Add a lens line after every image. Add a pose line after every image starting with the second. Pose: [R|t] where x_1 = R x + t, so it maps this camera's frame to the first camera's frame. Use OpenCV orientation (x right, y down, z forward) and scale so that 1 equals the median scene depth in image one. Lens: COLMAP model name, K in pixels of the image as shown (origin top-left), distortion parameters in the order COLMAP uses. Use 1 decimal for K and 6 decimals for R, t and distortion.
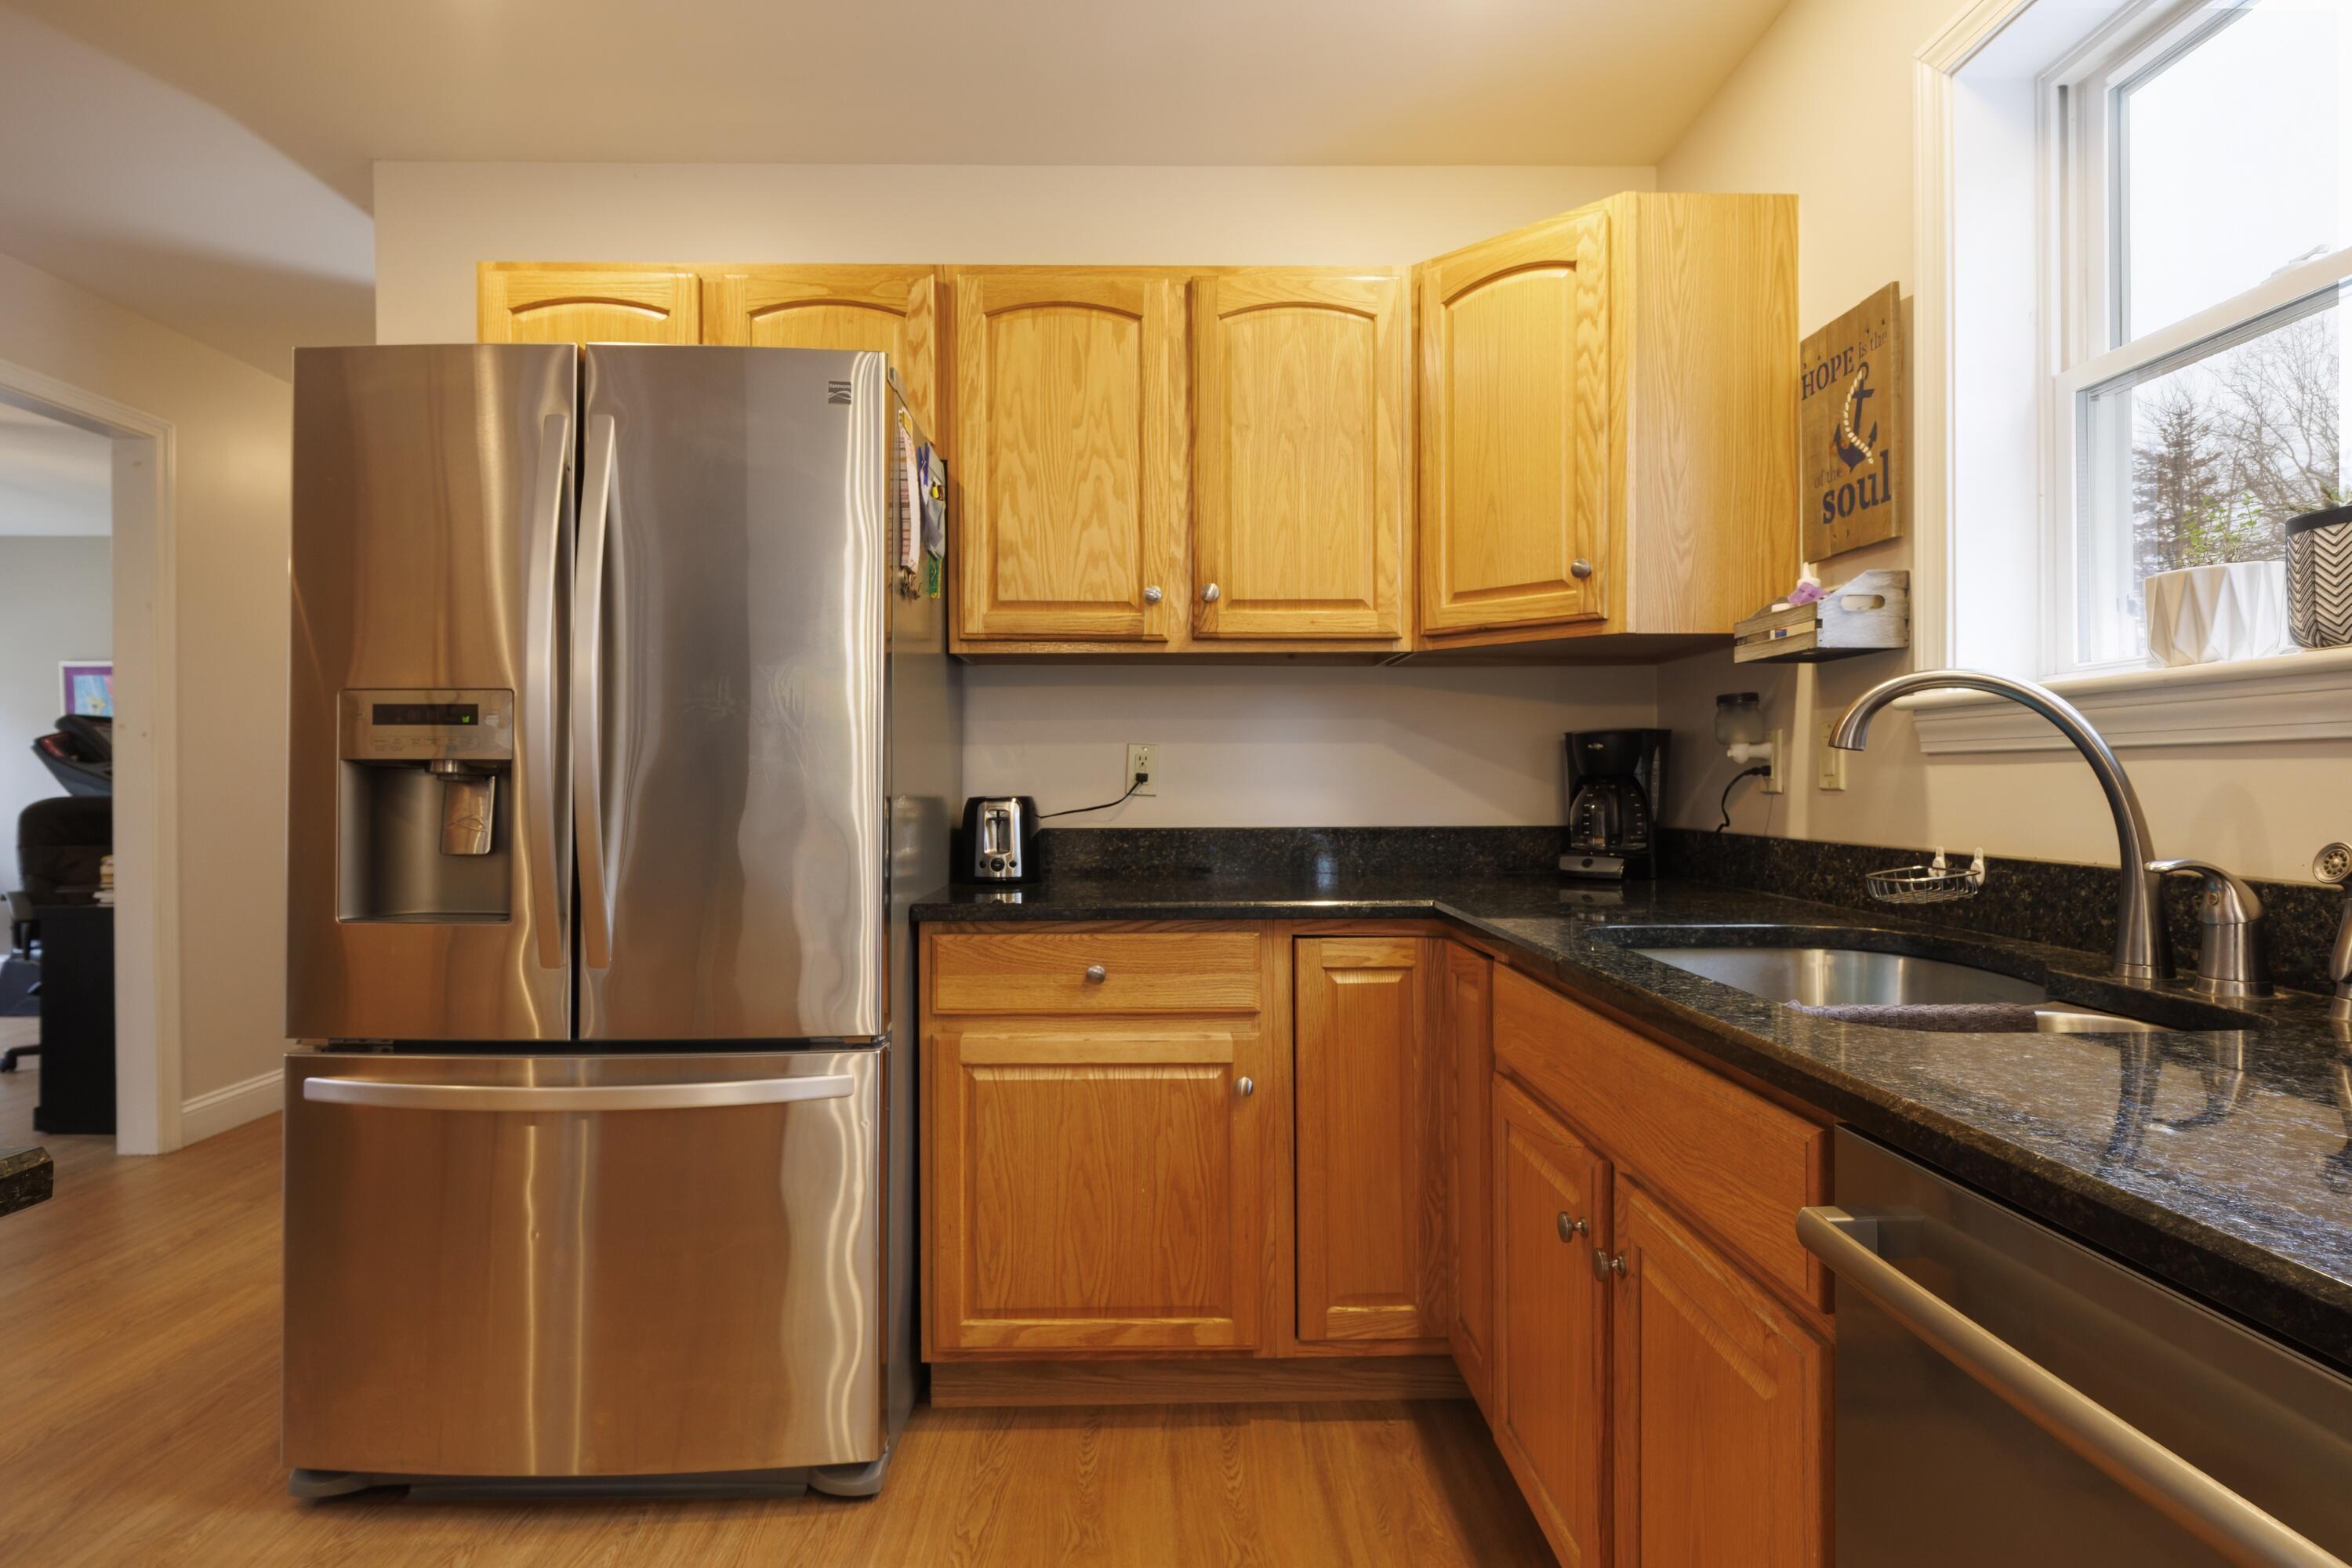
lens RADIAL K [[1295.3, 0, 1175.3], [0, 1295.3, 782.0], [0, 0, 1]] dist [0.000275, 0.002145]
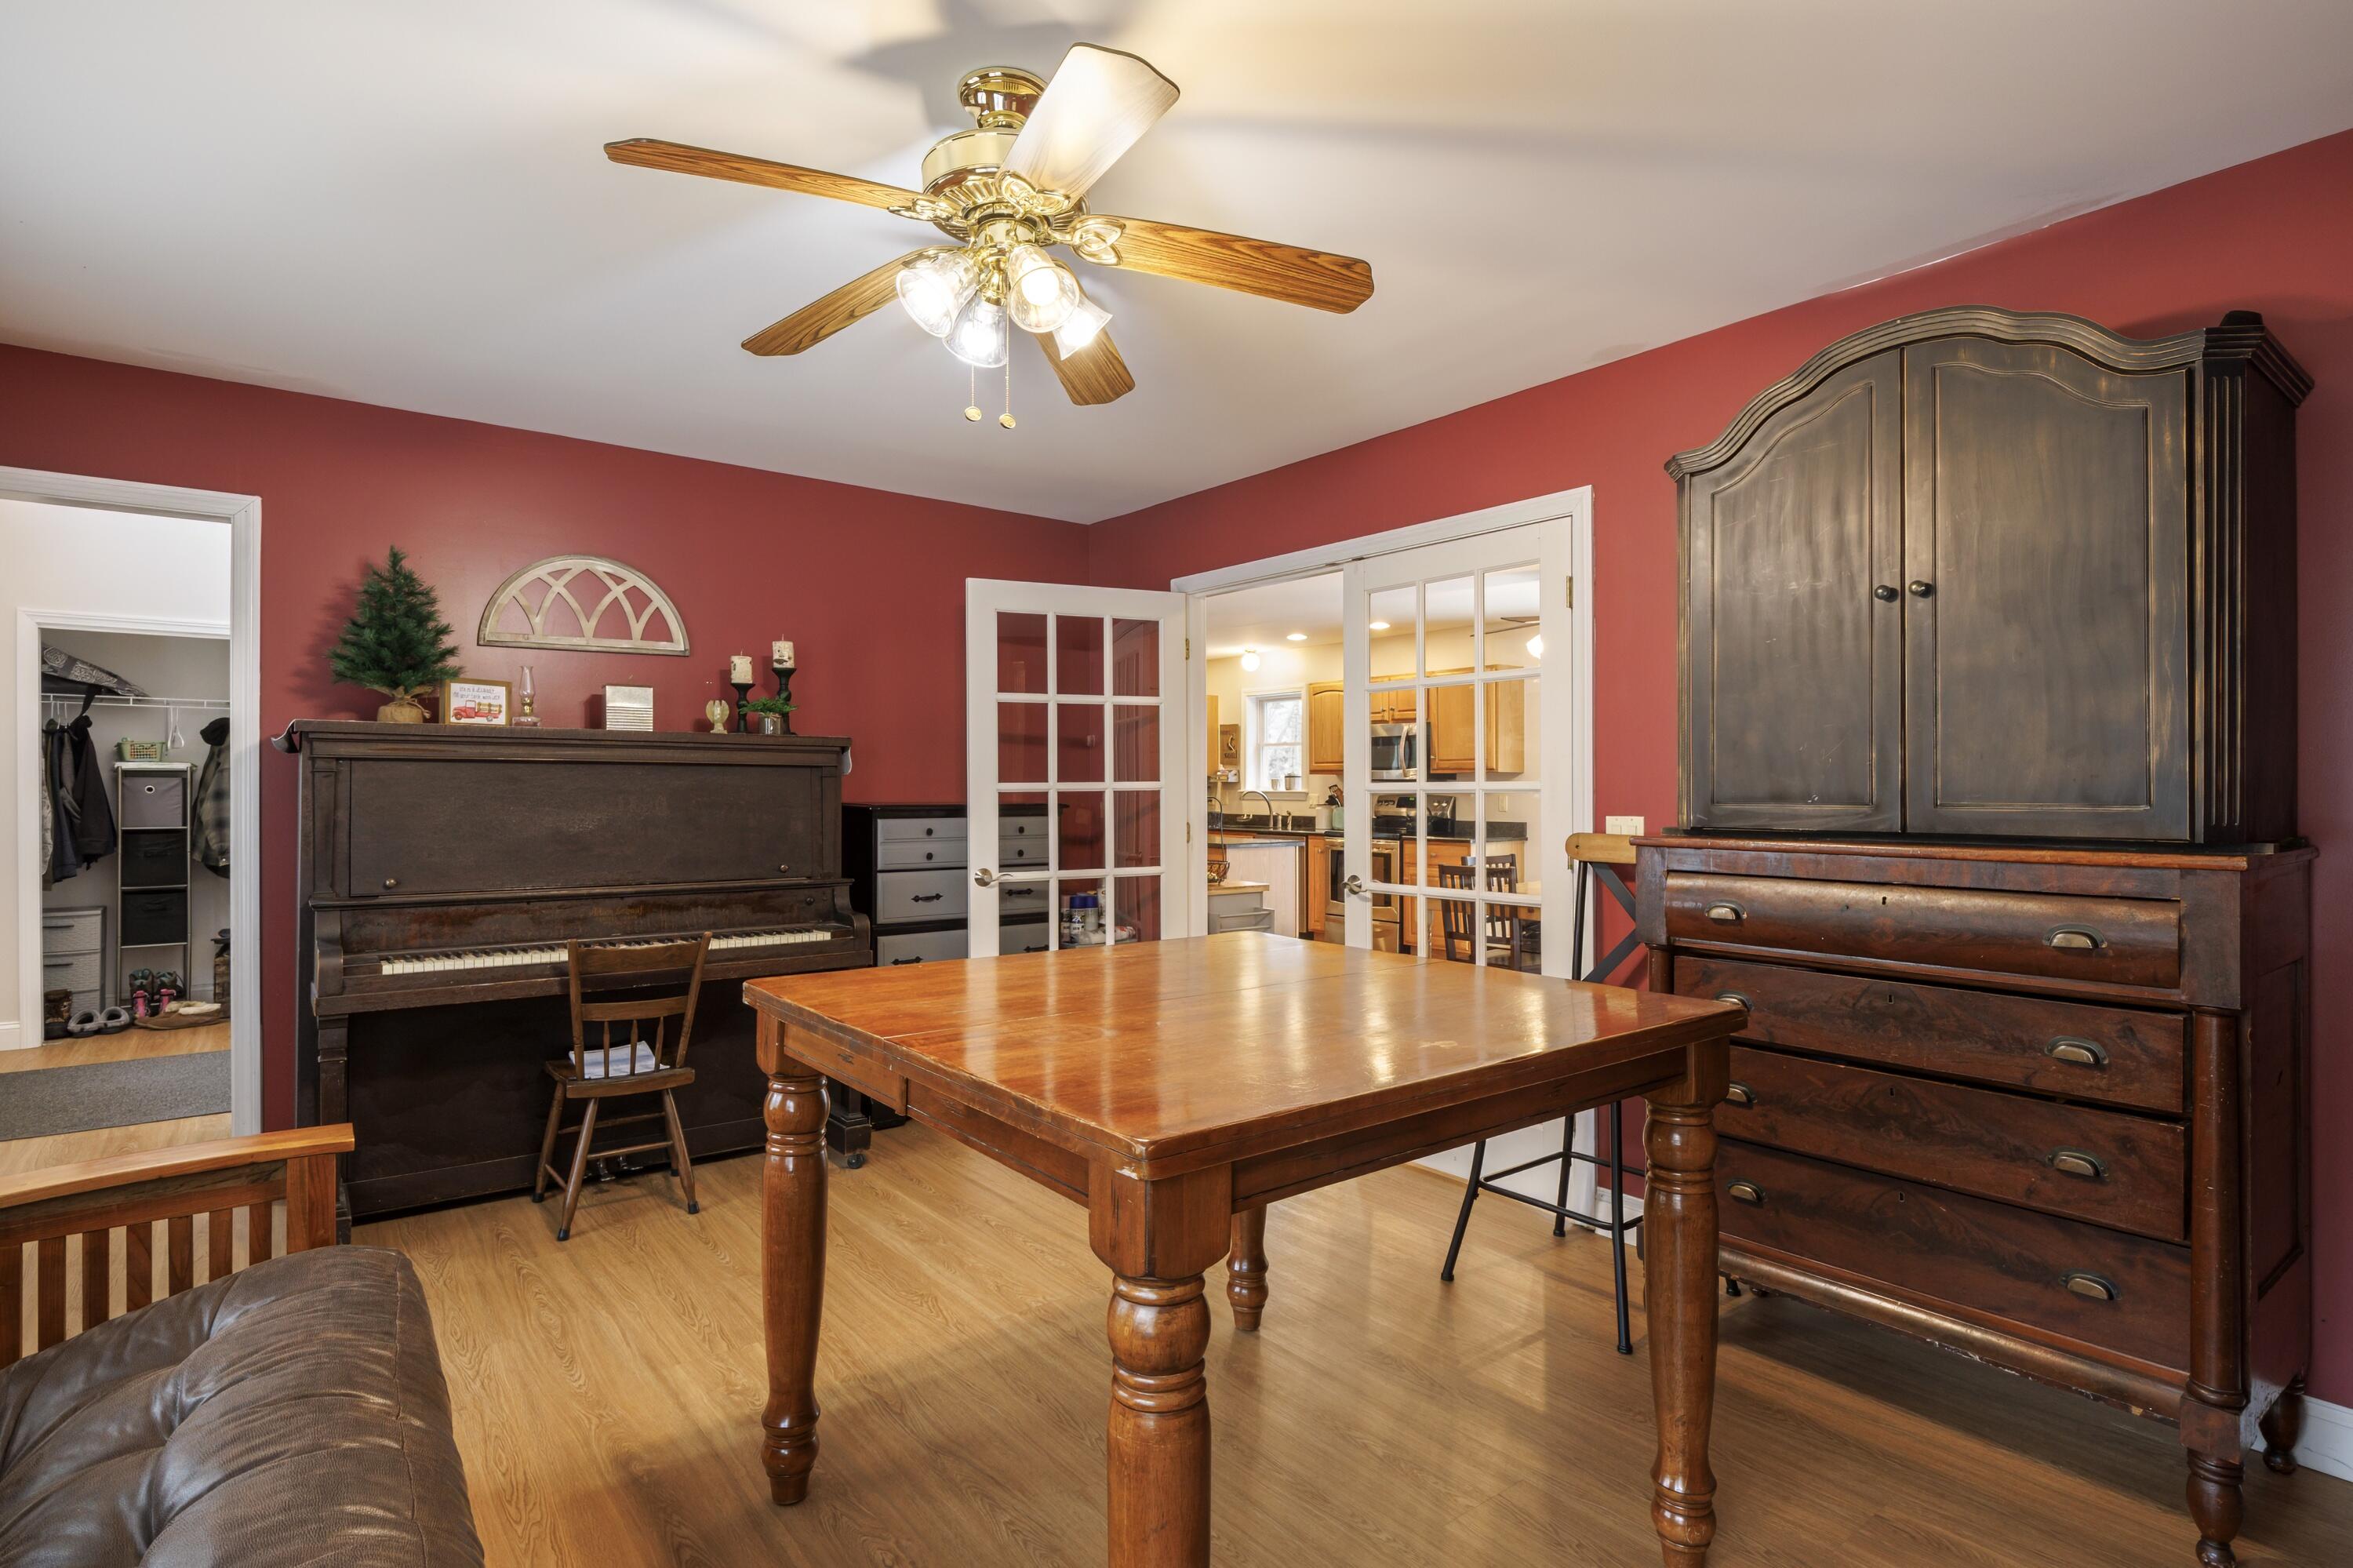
lens RADIAL K [[1198.3, 0, 1175.1], [0, 1198.3, 779.3], [0, 0, 1]] dist [0.000282, -0.002148]
pose [[0.818182, 0.006631, 0.574921, -2.952164], [-0.003634, 0.999973, -0.006362, -0.079800], [-0.574947, 0.003116, 0.818184, -3.489790]]
